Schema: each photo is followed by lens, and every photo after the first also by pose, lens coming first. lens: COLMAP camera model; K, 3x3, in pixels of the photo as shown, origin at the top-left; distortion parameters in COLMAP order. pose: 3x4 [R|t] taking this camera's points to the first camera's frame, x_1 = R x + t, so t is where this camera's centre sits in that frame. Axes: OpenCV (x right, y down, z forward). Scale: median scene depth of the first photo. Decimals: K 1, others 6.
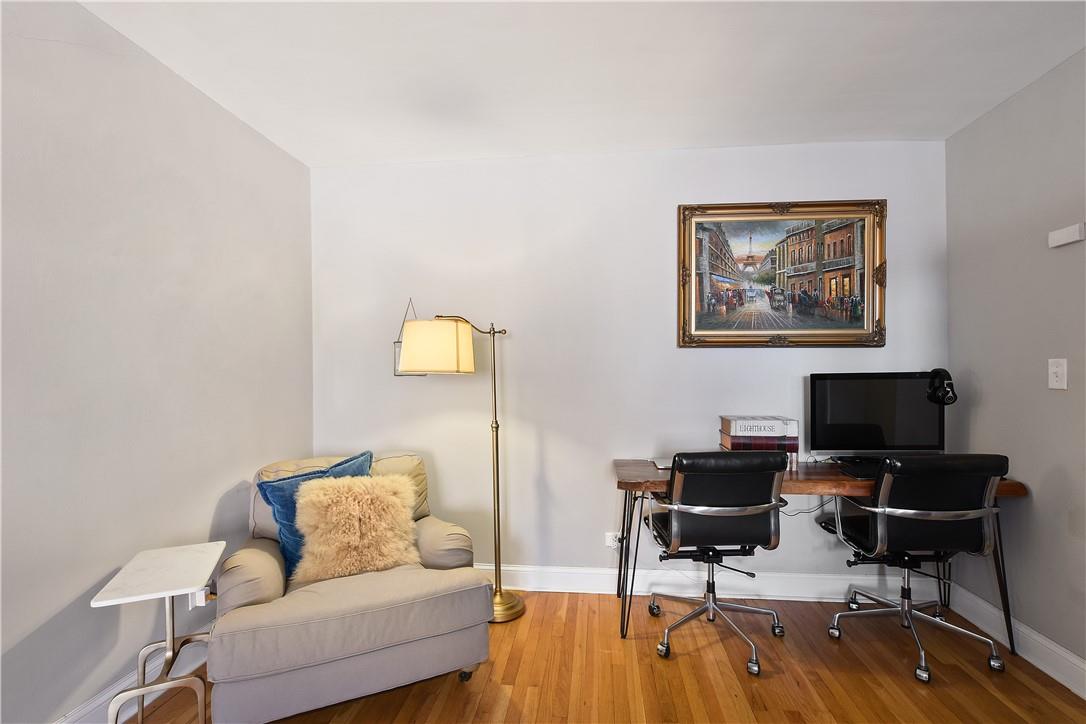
lens RADIAL K [[475.4, 0, 542.2], [0, 475.4, 371.7], [0, 0, 1]] dist [-0.032870, 0.005566]
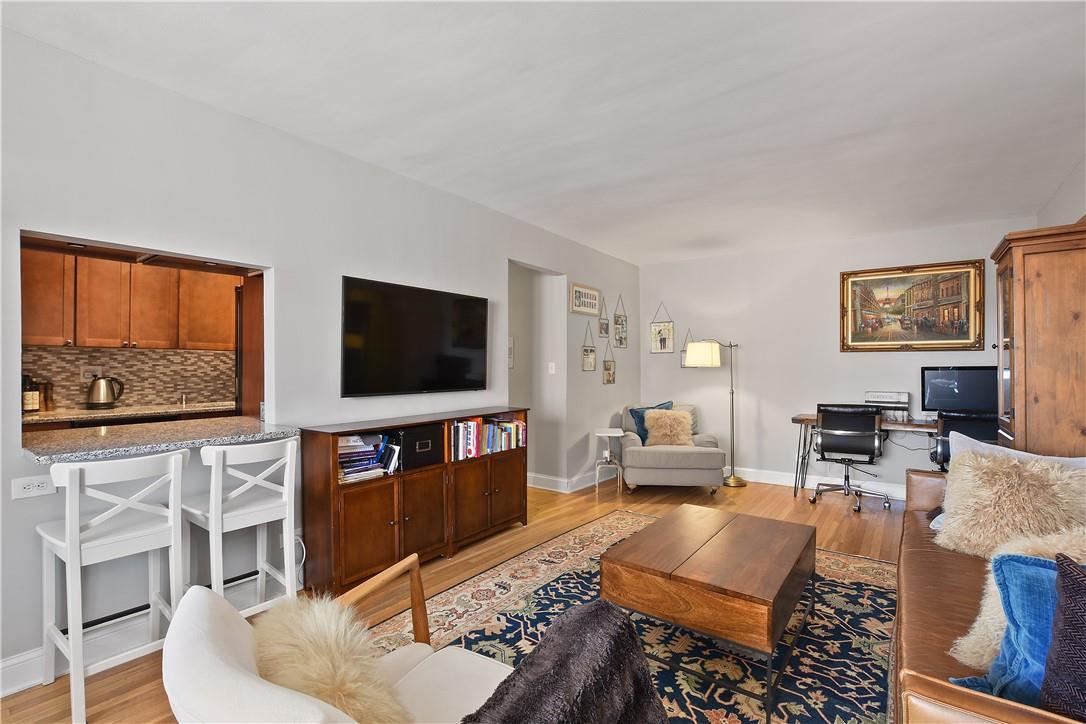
lens RADIAL K [[475.4, 0, 548.7], [0, 475.4, 366.8], [0, 0, 1]] dist [-0.032870, 0.005566]
pose [[0.860604, 0.003484, -0.509262, 0.307936], [-0.005420, 0.999983, -0.002318, 0.018029], [0.509245, 0.004755, 0.860608, -1.364738]]
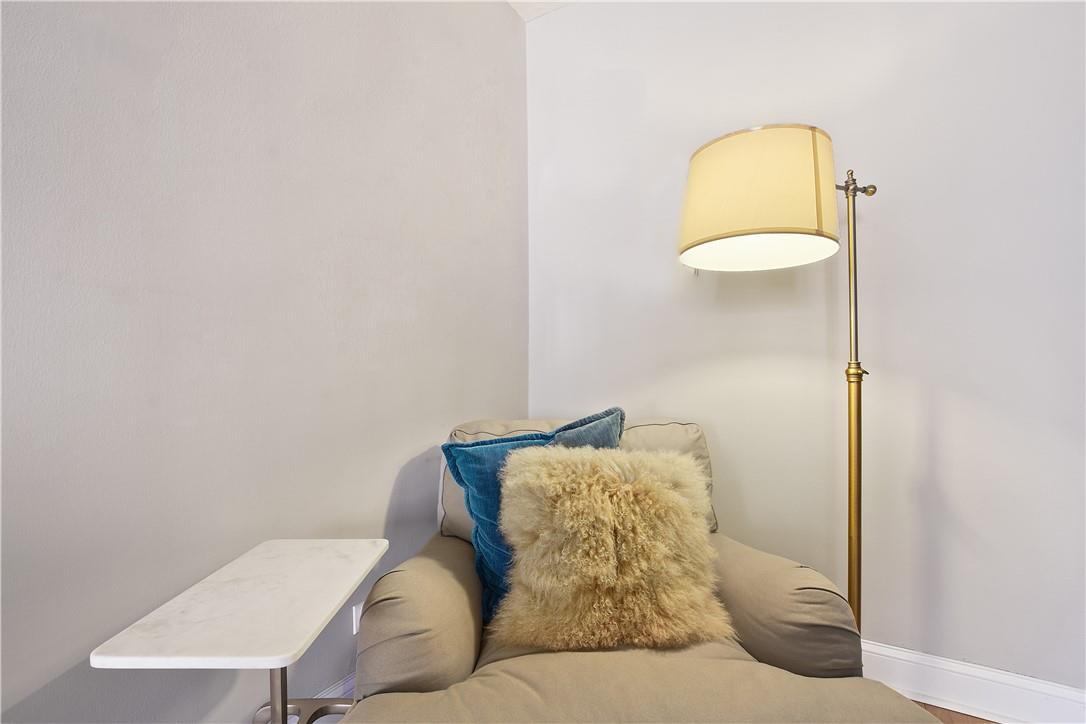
lens RADIAL K [[475.4, 0, 547.6], [0, 475.4, 369.6], [0, 0, 1]] dist [-0.032870, 0.005566]
pose [[0.920087, 0.007479, -0.391644, -0.243717], [-0.007835, 0.999969, 0.000689, 0.134739], [0.391637, 0.002435, 0.920117, 0.483465]]
